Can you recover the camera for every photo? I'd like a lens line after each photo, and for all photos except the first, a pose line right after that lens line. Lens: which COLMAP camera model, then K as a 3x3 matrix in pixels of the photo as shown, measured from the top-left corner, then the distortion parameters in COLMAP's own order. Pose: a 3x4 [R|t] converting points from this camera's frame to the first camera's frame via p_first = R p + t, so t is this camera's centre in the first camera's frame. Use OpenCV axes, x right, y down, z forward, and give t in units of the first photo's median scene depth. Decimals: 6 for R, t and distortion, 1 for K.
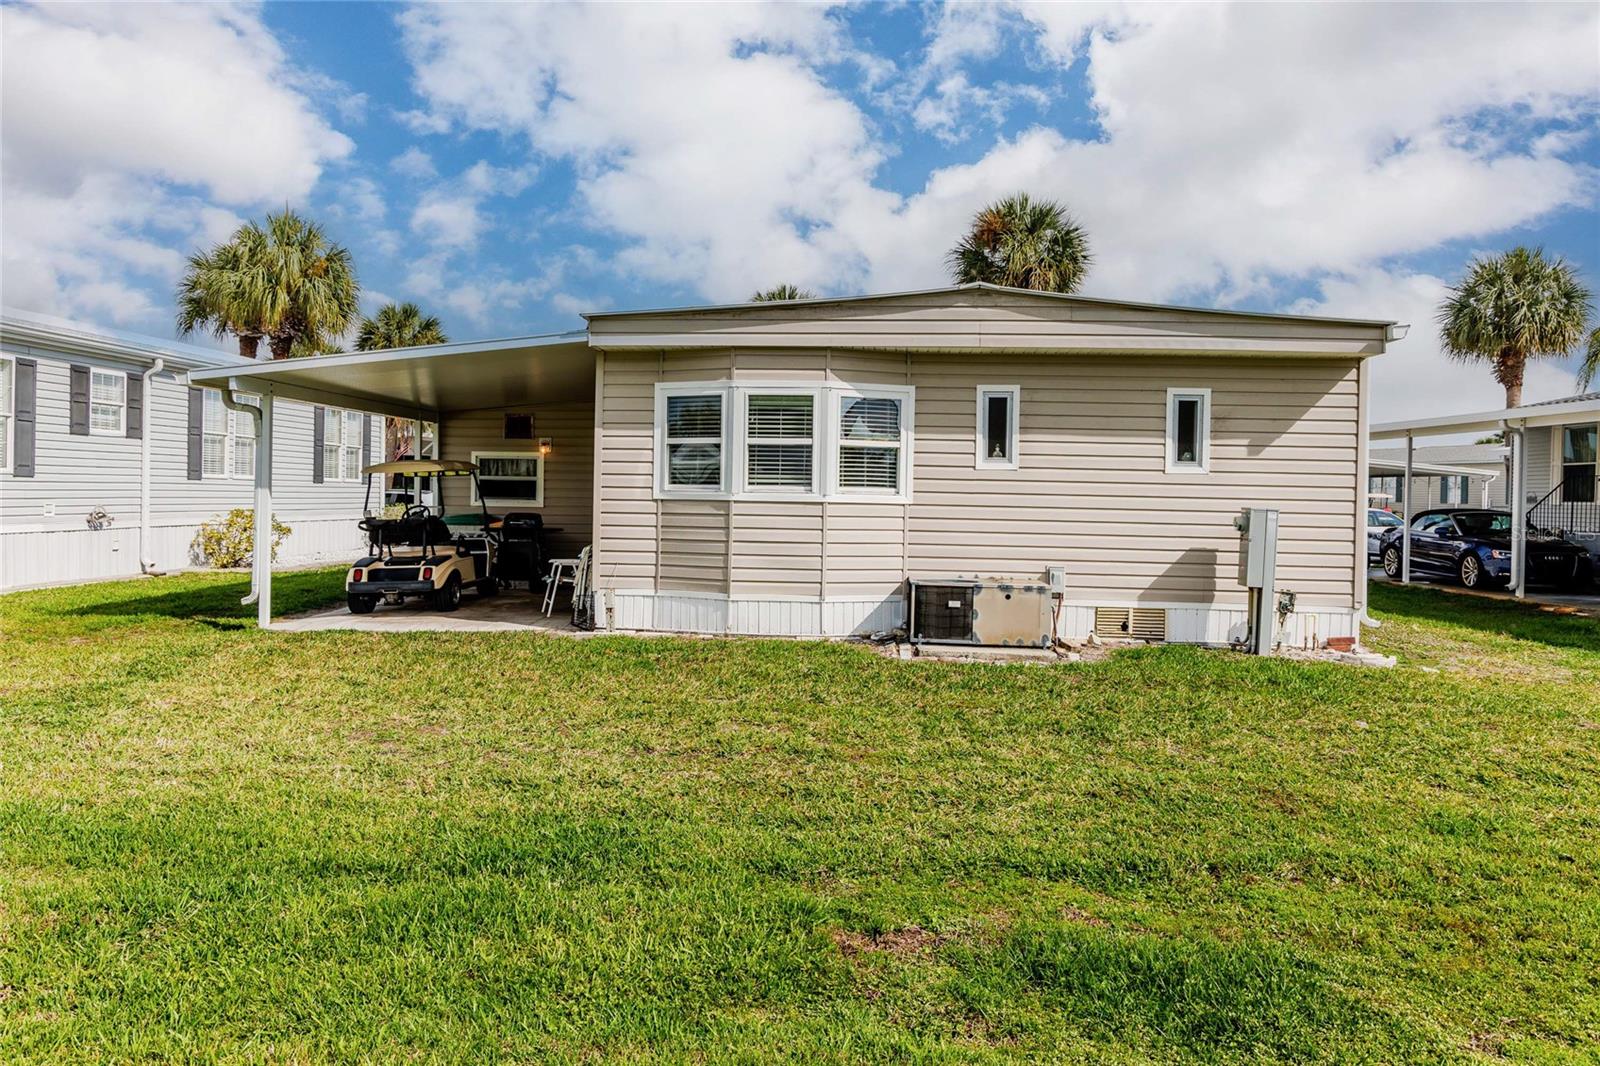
lens RADIAL K [[1167.7, 0, 799.4], [0, 1167.7, 502.3], [0, 0, 1]] dist [-0.000282, -0.000319]
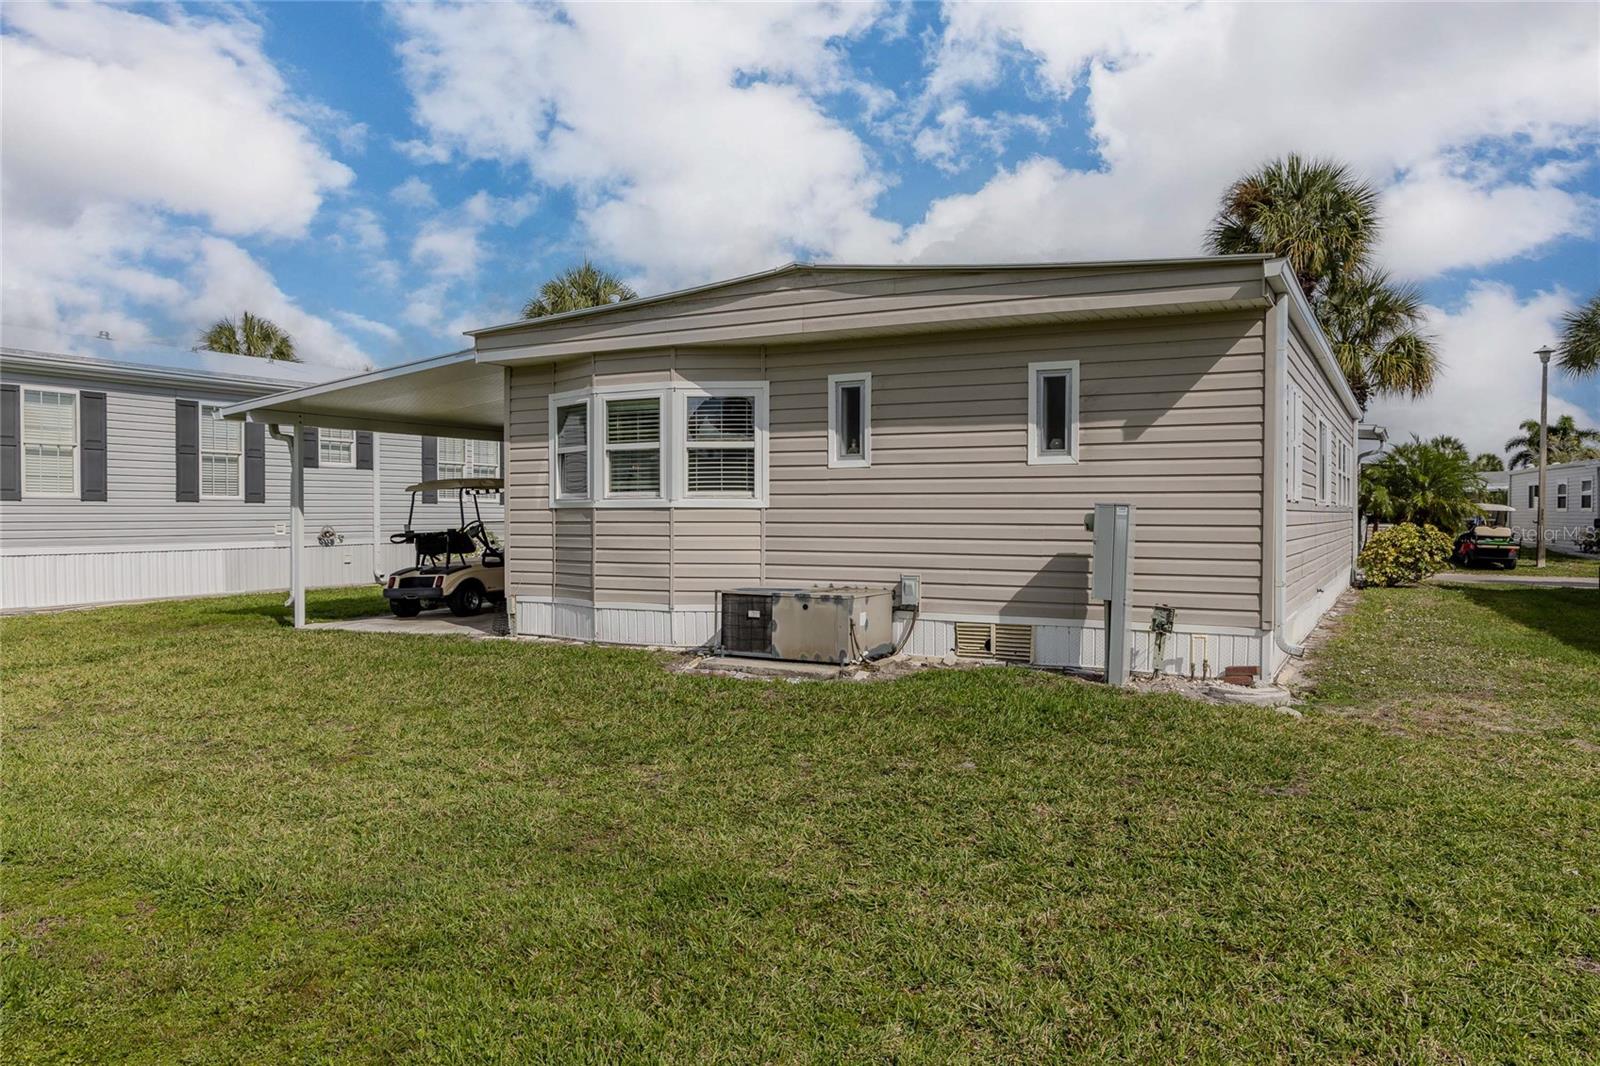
lens RADIAL K [[1161.4, 0, 800.0], [0, 1161.4, 533.0], [0, 0, 1]] dist [0.004940, 0.000098]
pose [[0.913046, -0.012091, -0.407677, 0.504313], [0.015520, 0.999867, 0.005105, 0.017597], [0.407561, -0.010989, 0.913112, 0.165918]]
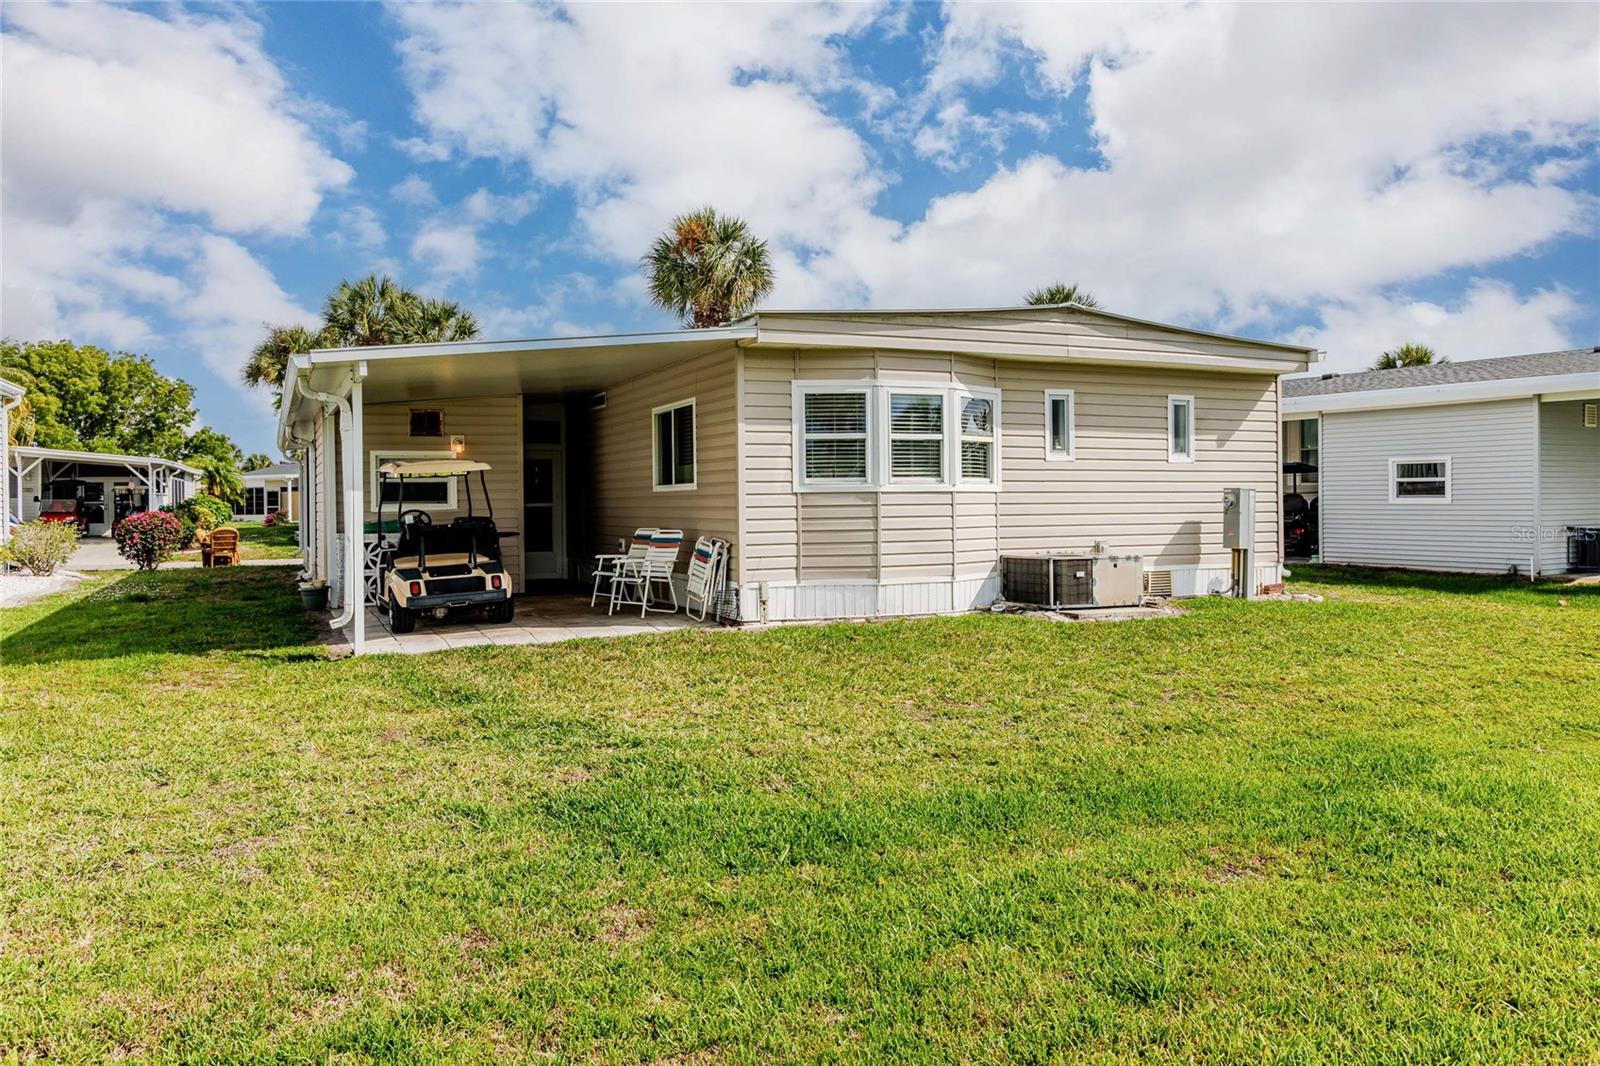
lens RADIAL K [[1167.7, 0, 799.4], [0, 1167.7, 502.3], [0, 0, 1]] dist [-0.000282, -0.000319]
pose [[0.874623, -0.026591, 0.484073, -0.639431], [0.027248, 0.999613, 0.005678, 0.000022], [-0.484037, 0.008224, 0.875009, 0.096681]]
